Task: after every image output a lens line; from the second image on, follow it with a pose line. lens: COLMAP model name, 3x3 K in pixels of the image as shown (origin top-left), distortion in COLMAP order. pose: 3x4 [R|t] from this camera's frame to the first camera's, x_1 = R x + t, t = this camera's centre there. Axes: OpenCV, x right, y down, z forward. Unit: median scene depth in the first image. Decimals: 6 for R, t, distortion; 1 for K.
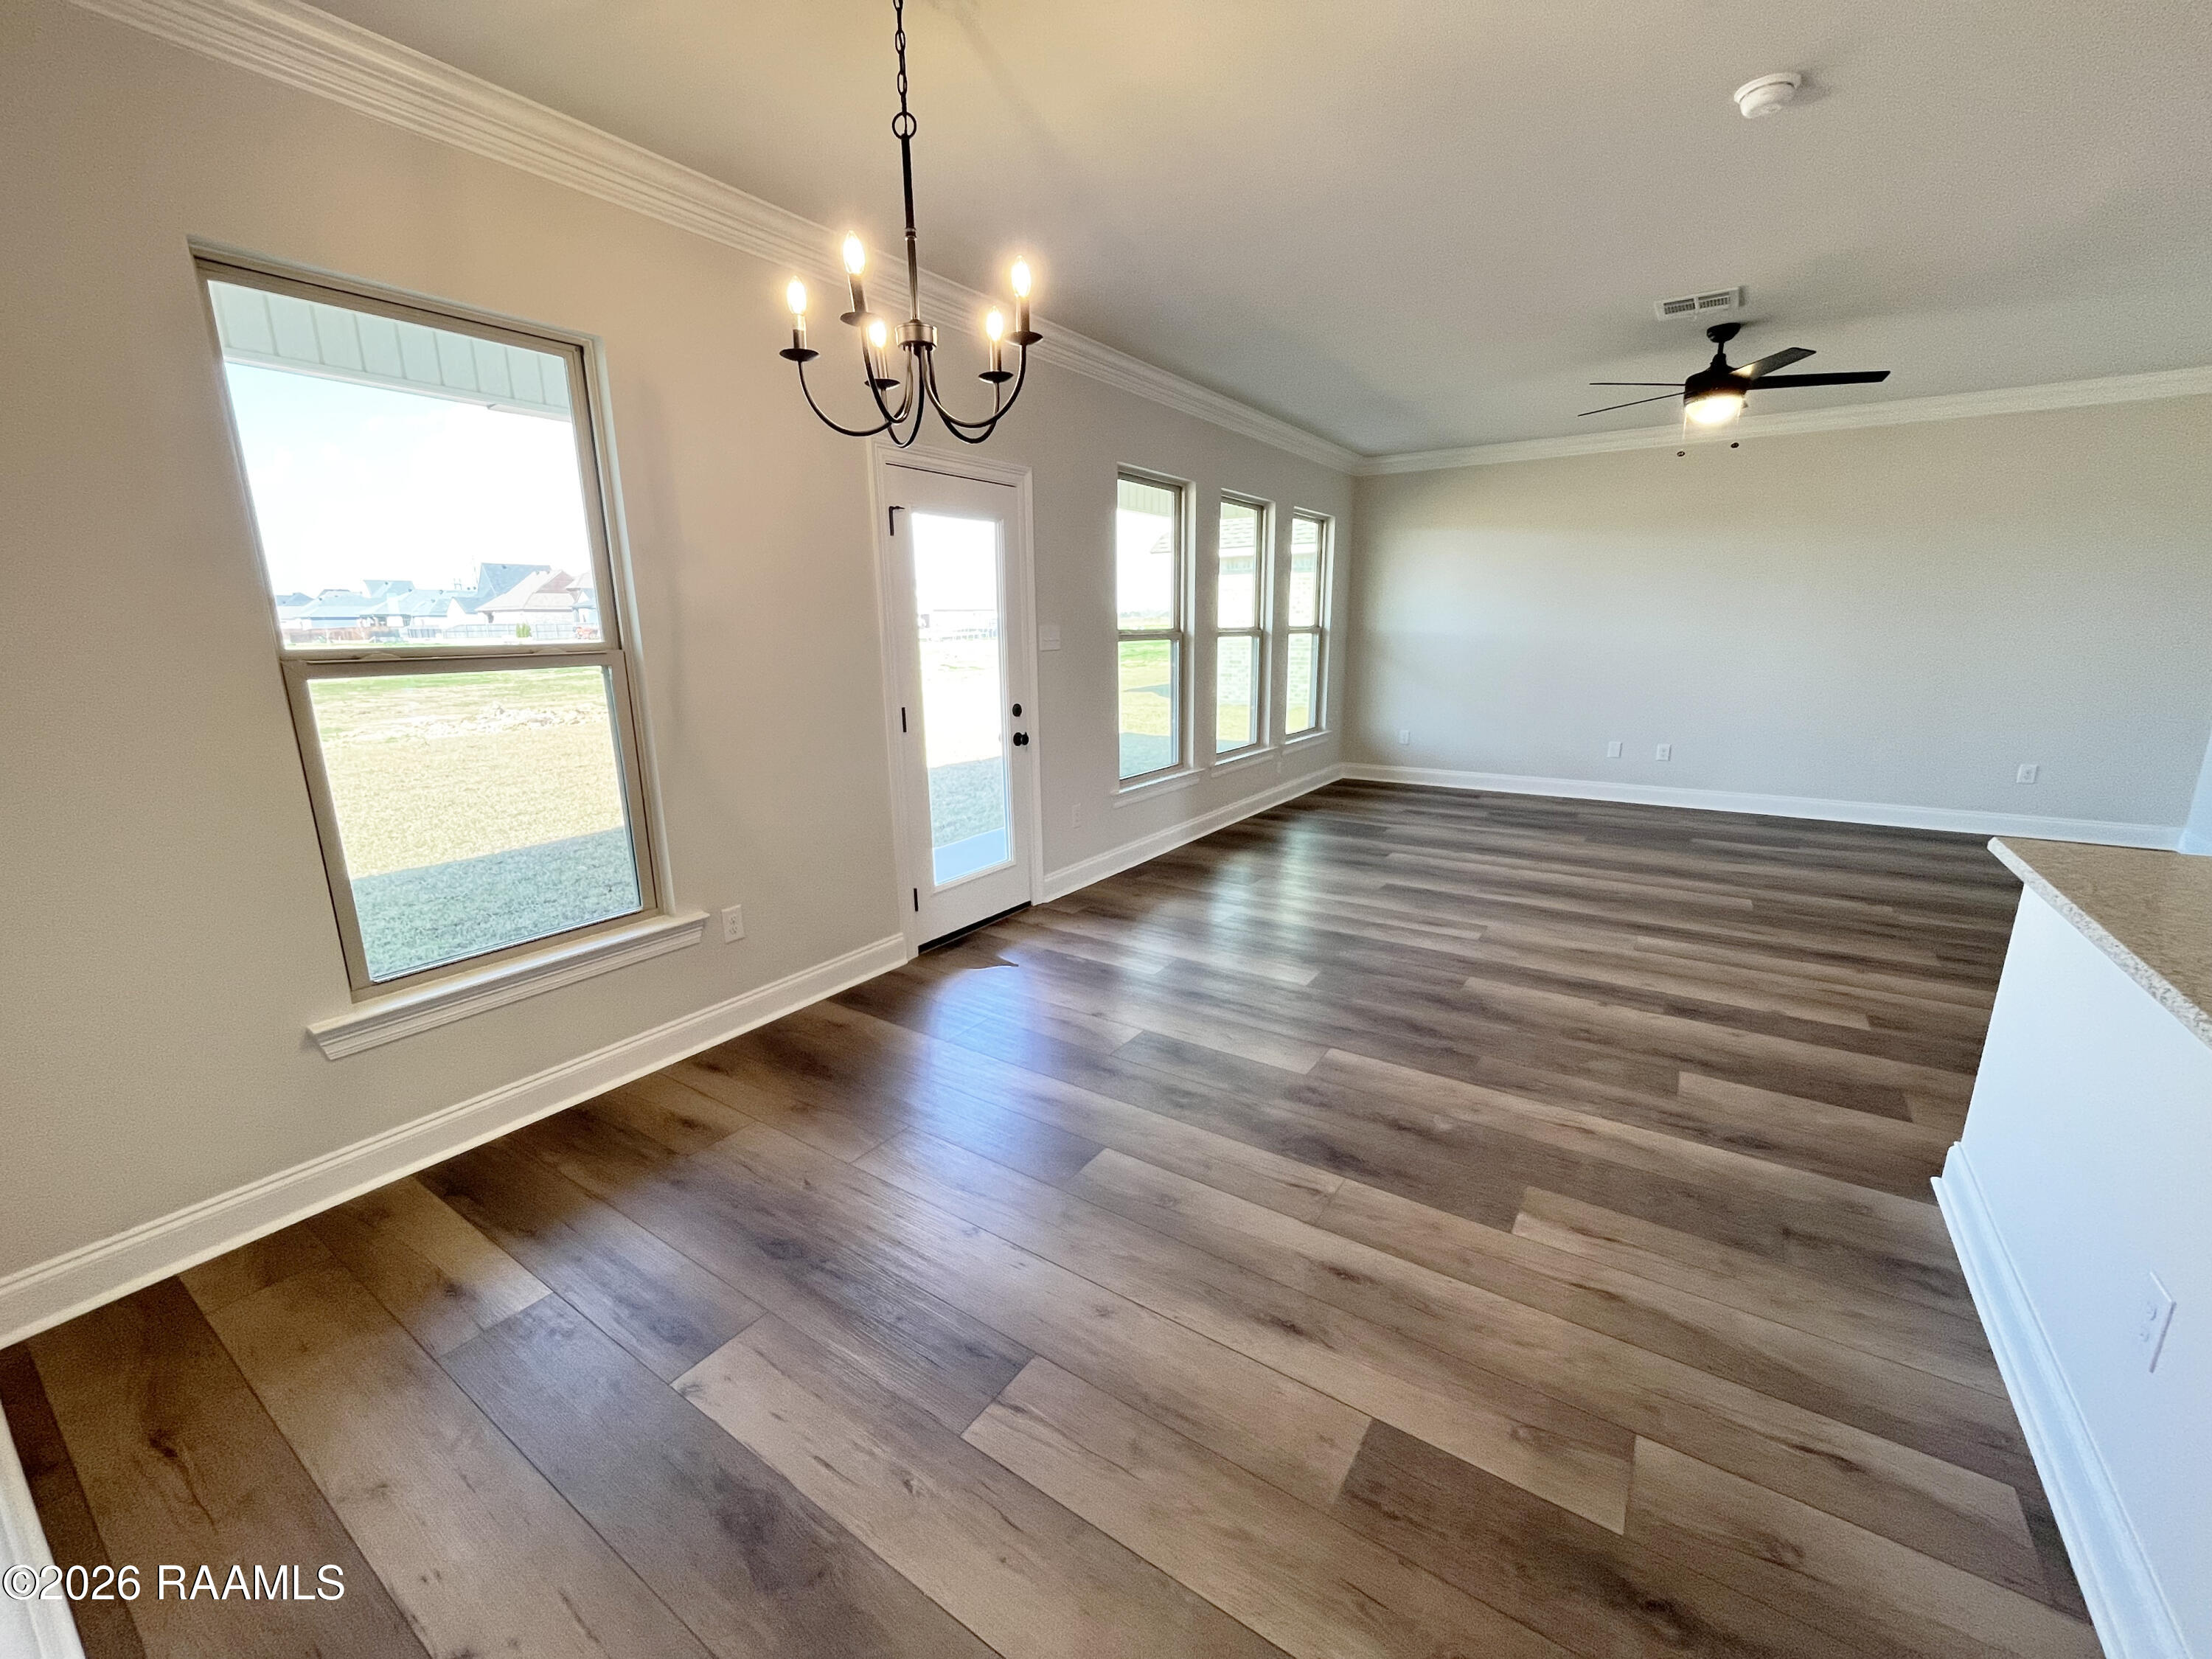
lens RADIAL K [[891.6, 0, 1119.6], [0, 891.6, 831.2], [0, 0, 1]] dist [-0.002265, -0.000327]
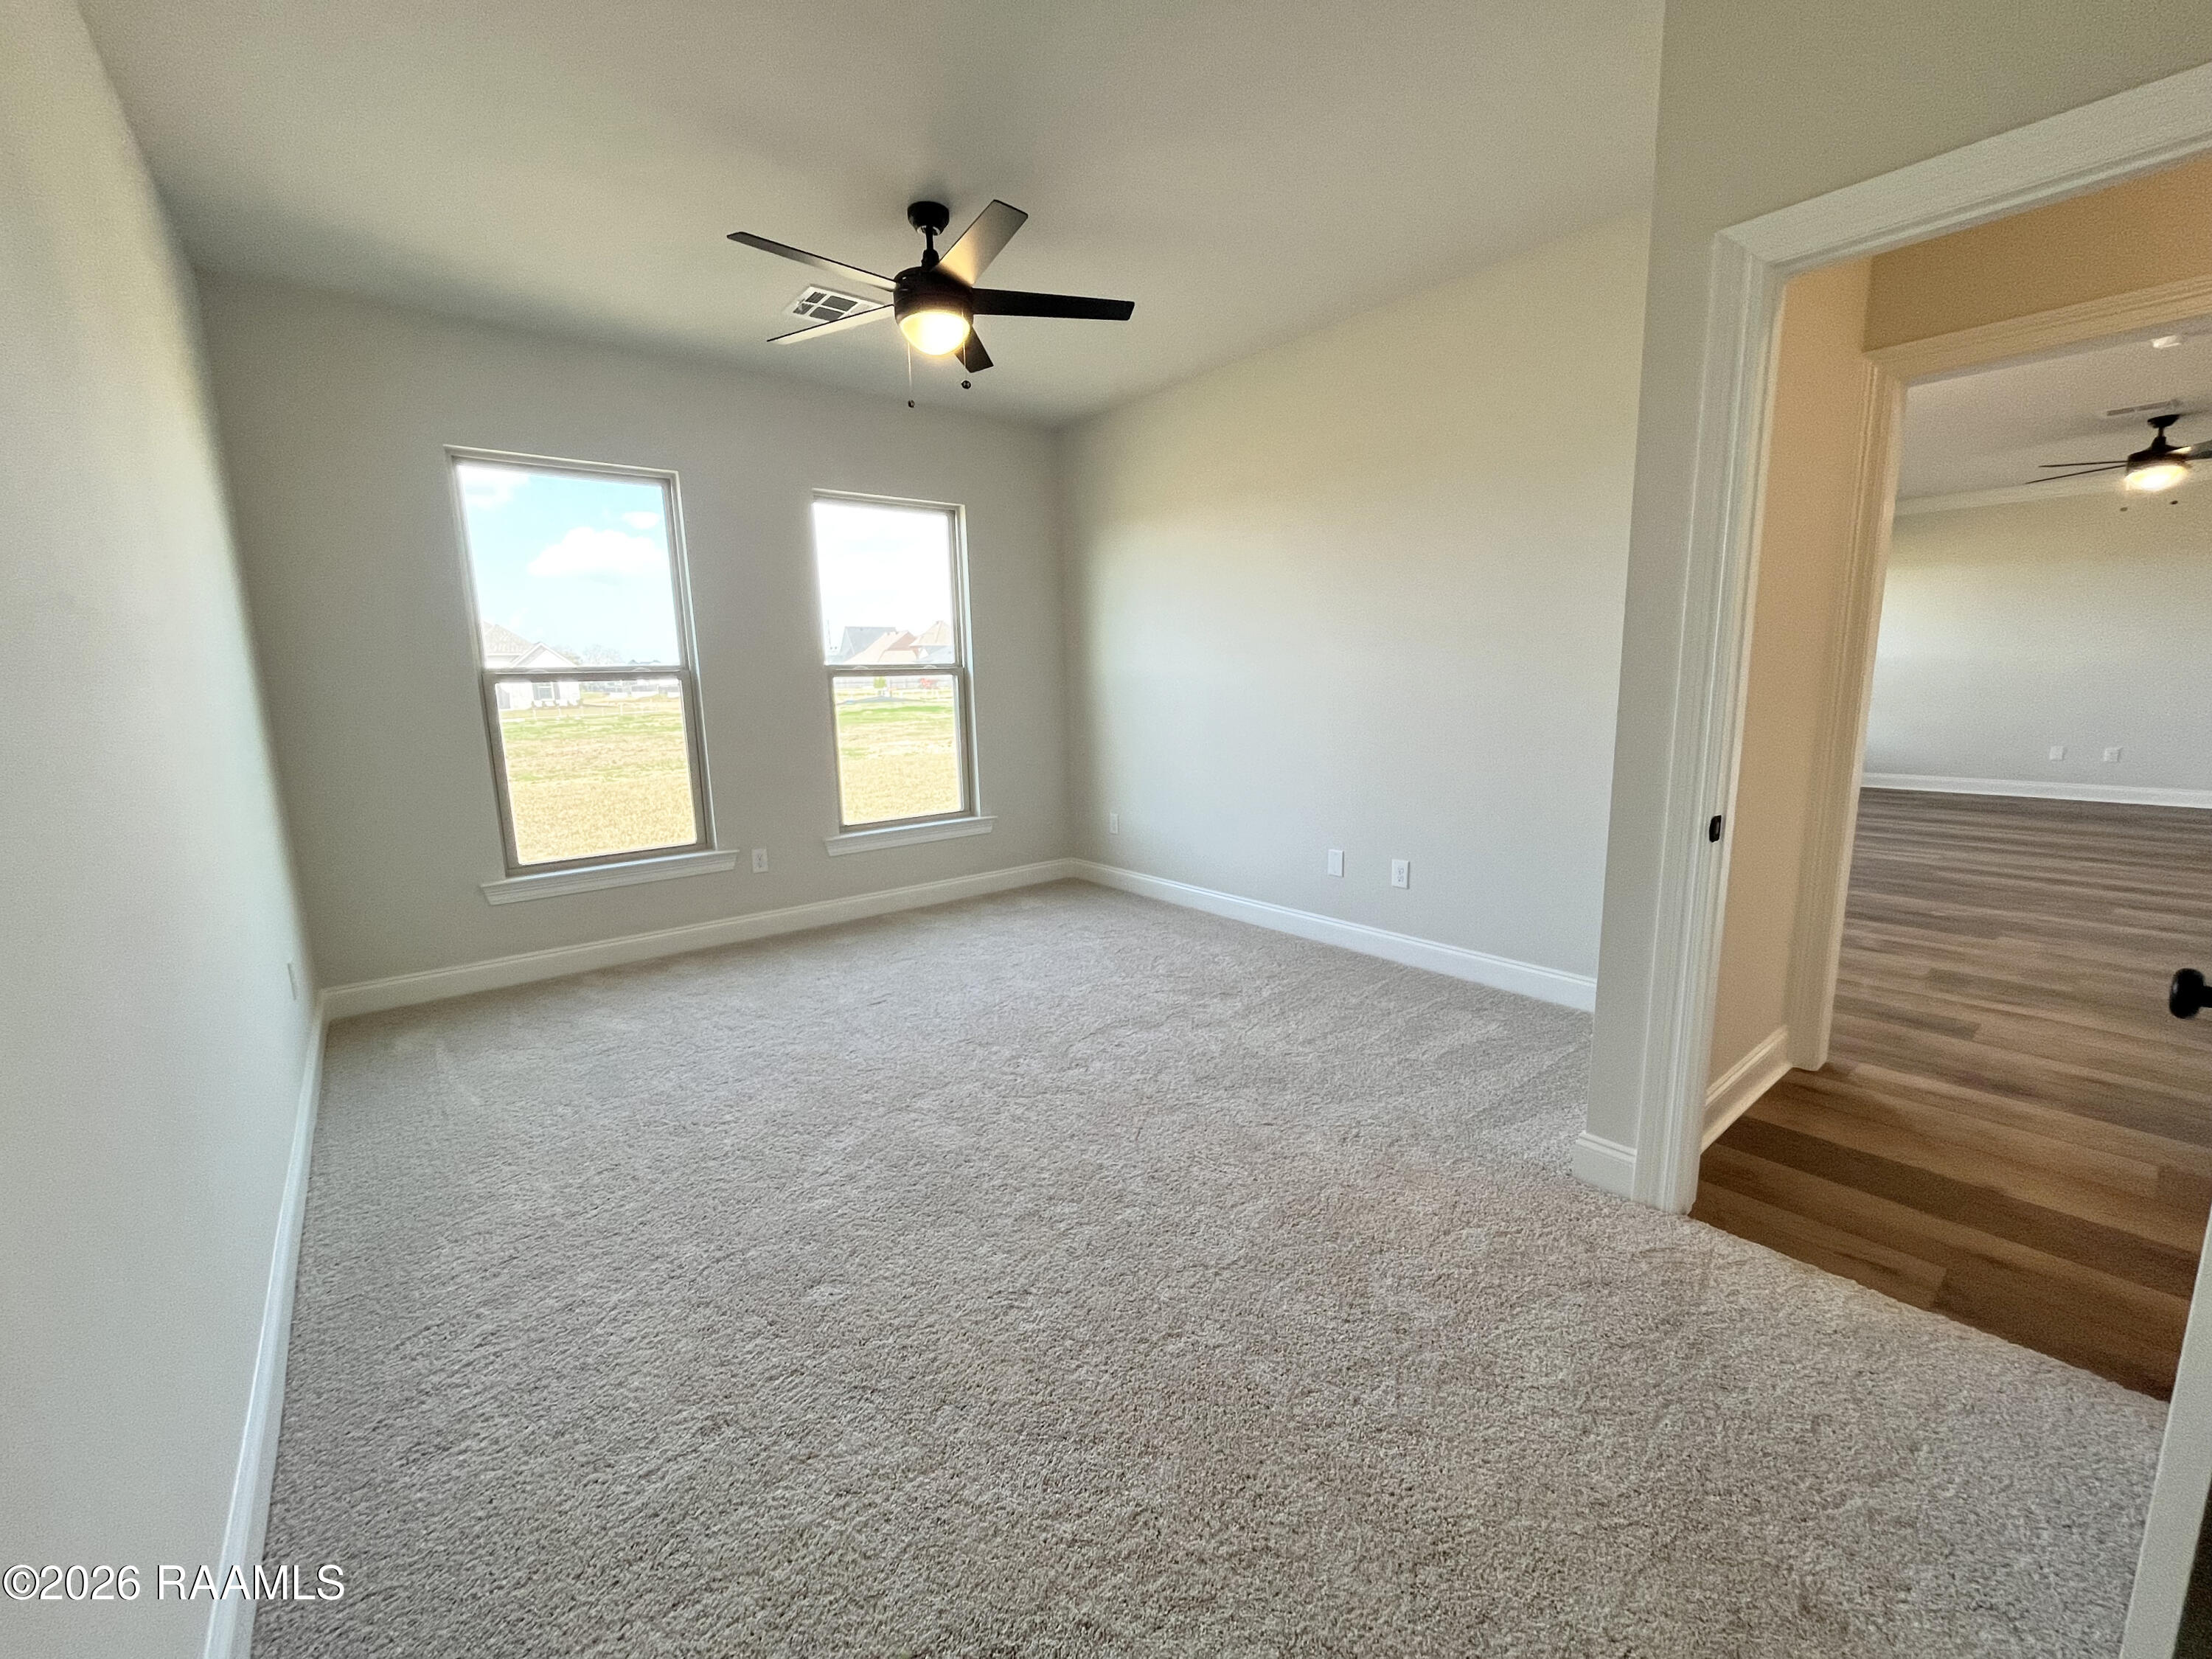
lens RADIAL K [[891.6, 0, 1108.1], [0, 891.6, 823.7], [0, 0, 1]] dist [-0.002265, -0.000327]
pose [[0.952236, 0.038759, -0.302894, -0.517501], [-0.057230, 0.996988, -0.052341, 0.262275], [0.299953, 0.067176, 0.951586, -0.900369]]
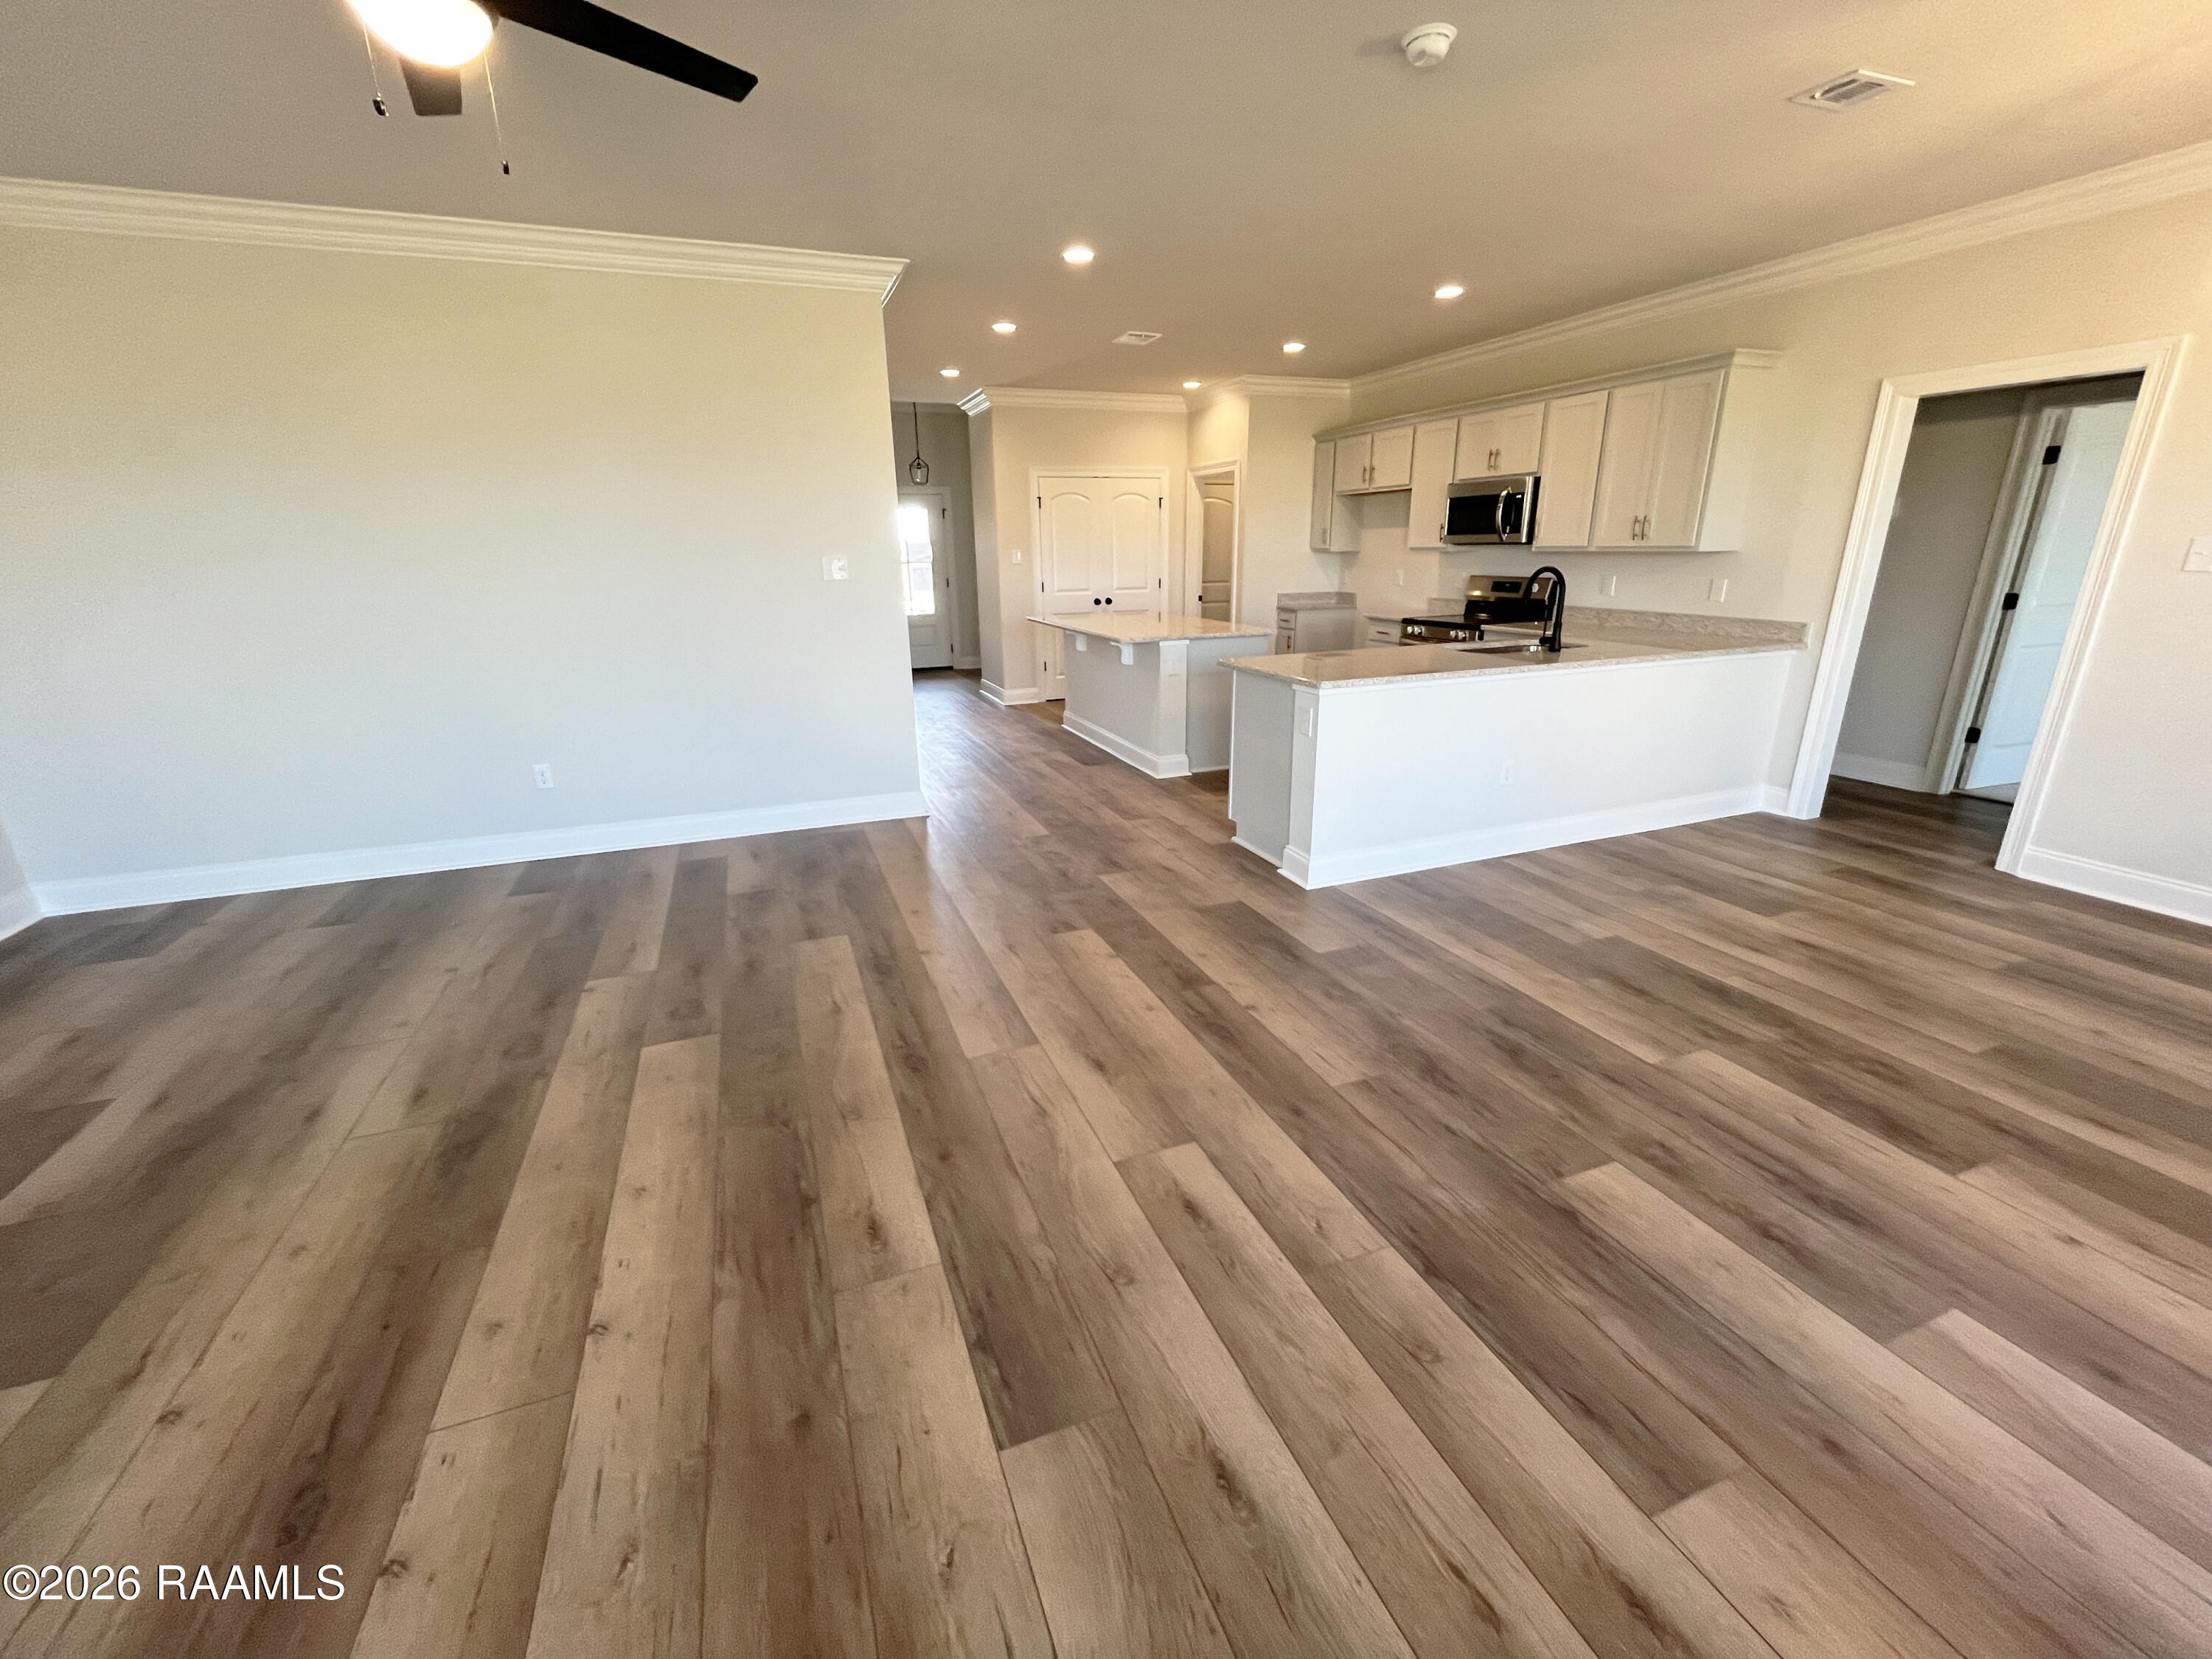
lens RADIAL K [[891.6, 0, 1116.9], [0, 891.6, 829.8], [0, 0, 1]] dist [-0.002265, -0.000327]
pose [[-0.811891, -0.153288, 0.563326, 0.189705], [0.159393, 0.870054, 0.466476, -0.385165], [-0.561629, 0.468518, -0.681956, 1.604169]]
